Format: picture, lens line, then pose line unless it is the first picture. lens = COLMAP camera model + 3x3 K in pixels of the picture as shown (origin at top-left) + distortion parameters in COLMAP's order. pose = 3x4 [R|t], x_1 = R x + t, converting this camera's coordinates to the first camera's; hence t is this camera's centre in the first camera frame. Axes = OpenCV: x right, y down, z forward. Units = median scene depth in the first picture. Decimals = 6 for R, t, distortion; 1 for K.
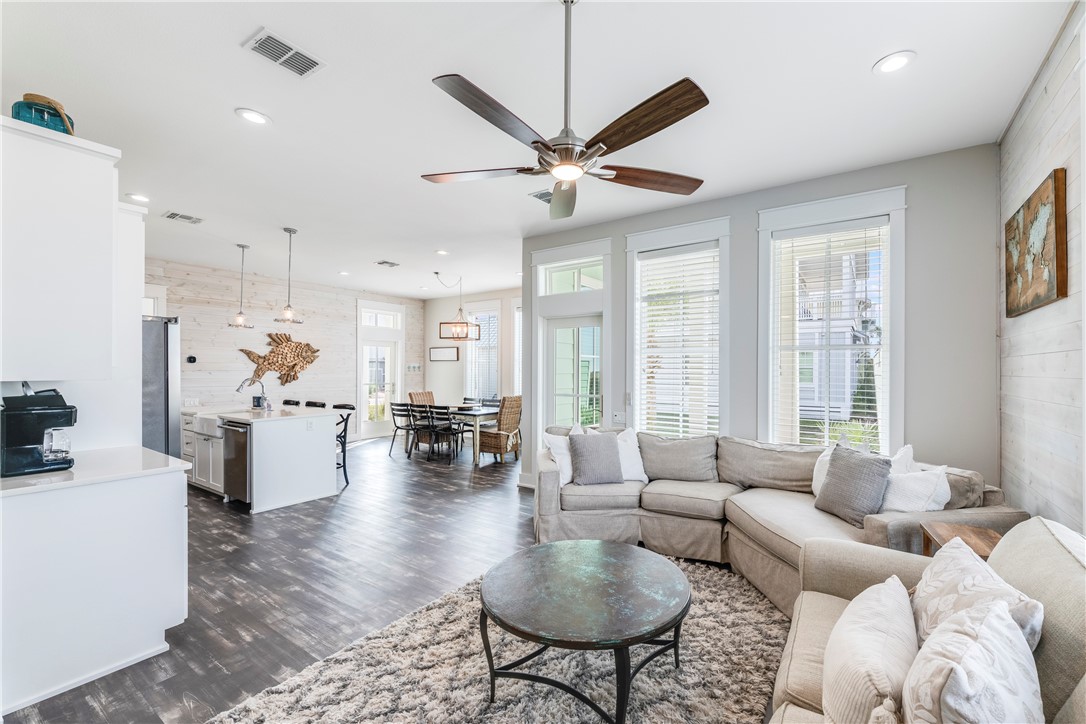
lens RADIAL K [[429.9, 0, 544.3], [0, 429.9, 367.2], [0, 0, 1]] dist [0.001223, -0.000076]
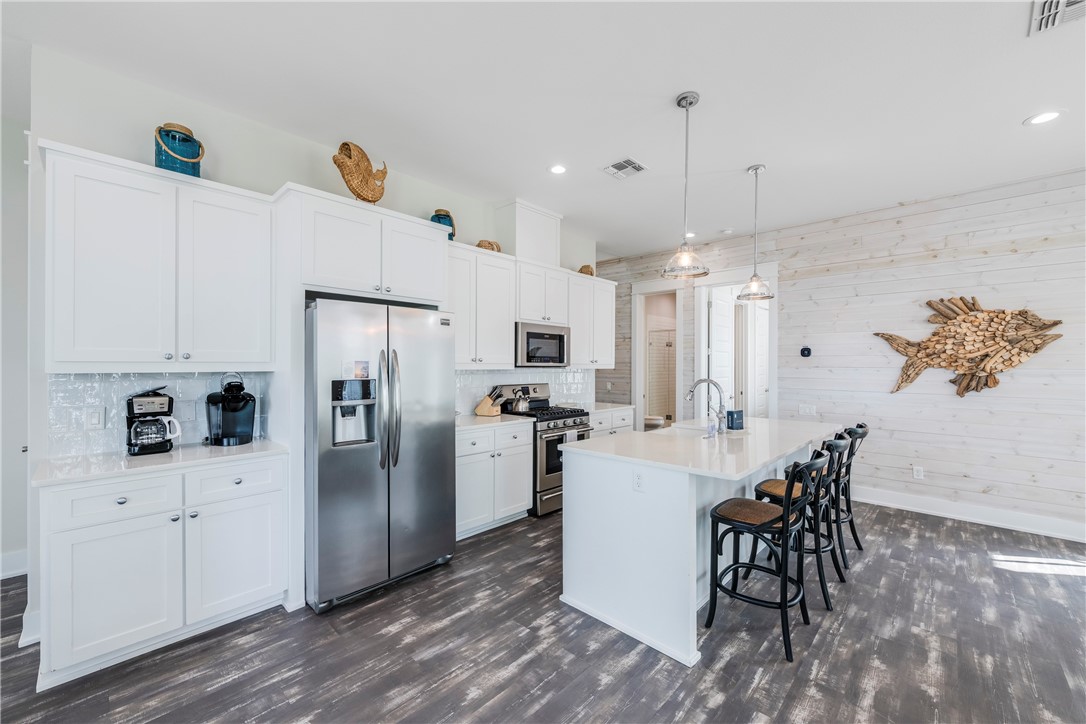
lens RADIAL K [[429.9, 0, 546.7], [0, 429.9, 364.6], [0, 0, 1]] dist [0.001223, -0.000076]
pose [[-0.100861, -0.007638, -0.994871, -0.038413], [-0.000242, 0.999971, -0.007653, 0.008013], [0.994901, -0.000531, -0.100859, 0.568322]]
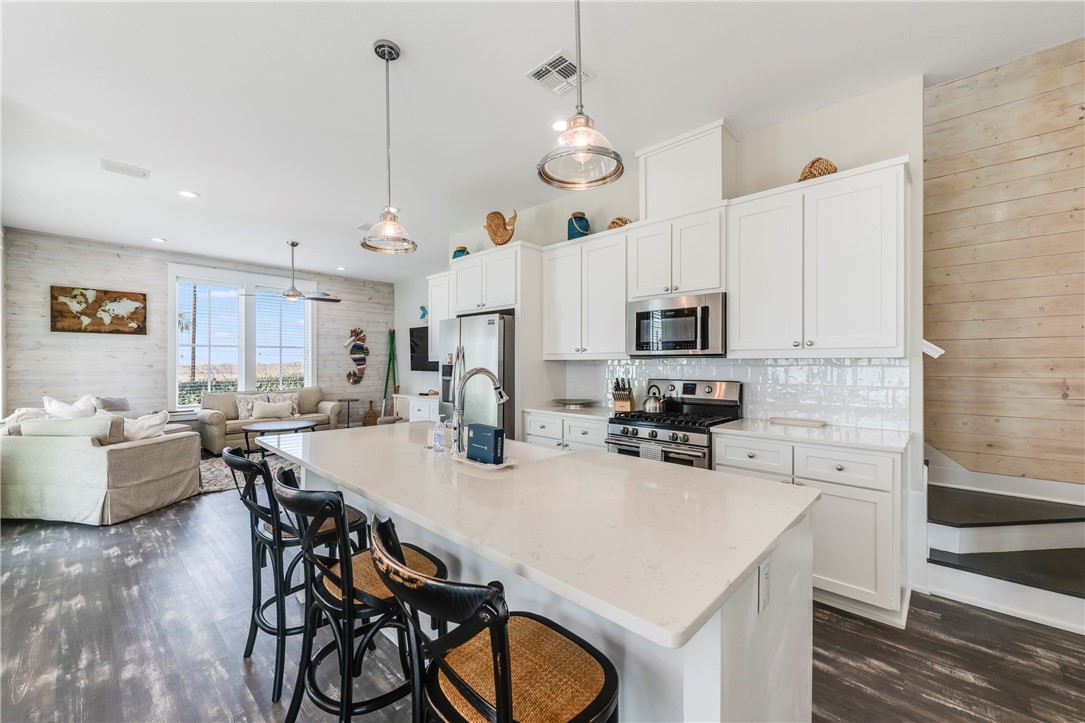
lens RADIAL K [[429.5, 0, 543.3], [0, 429.5, 363.2], [0, 0, 1]] dist [0.001223, -0.000076]
pose [[-0.995626, -0.006623, 0.093196, -0.511203], [-0.007179, 0.999958, -0.005622, 0.017065], [-0.093154, -0.006267, -0.995632, 0.924309]]
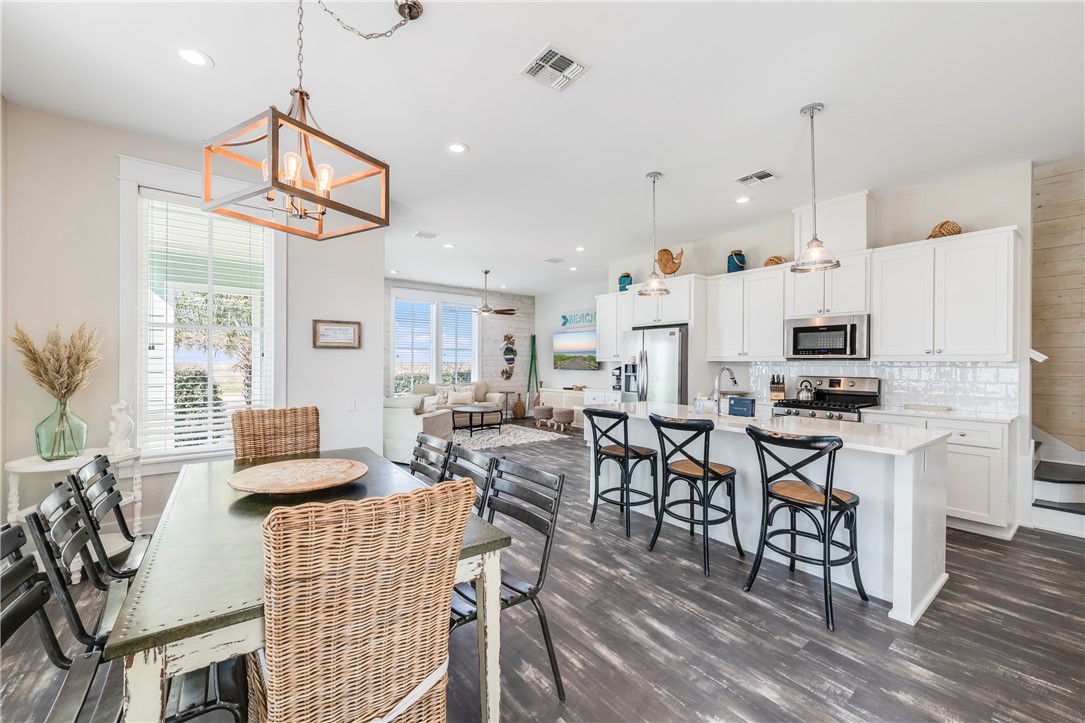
lens RADIAL K [[429.5, 0, 544.0], [0, 429.5, 363.7], [0, 0, 1]] dist [0.001223, -0.000076]
pose [[-0.967622, -0.013463, 0.252045, -0.381193], [-0.014509, 0.999892, -0.002292, 0.019667], [-0.251986, -0.005874, -0.967713, 1.147616]]
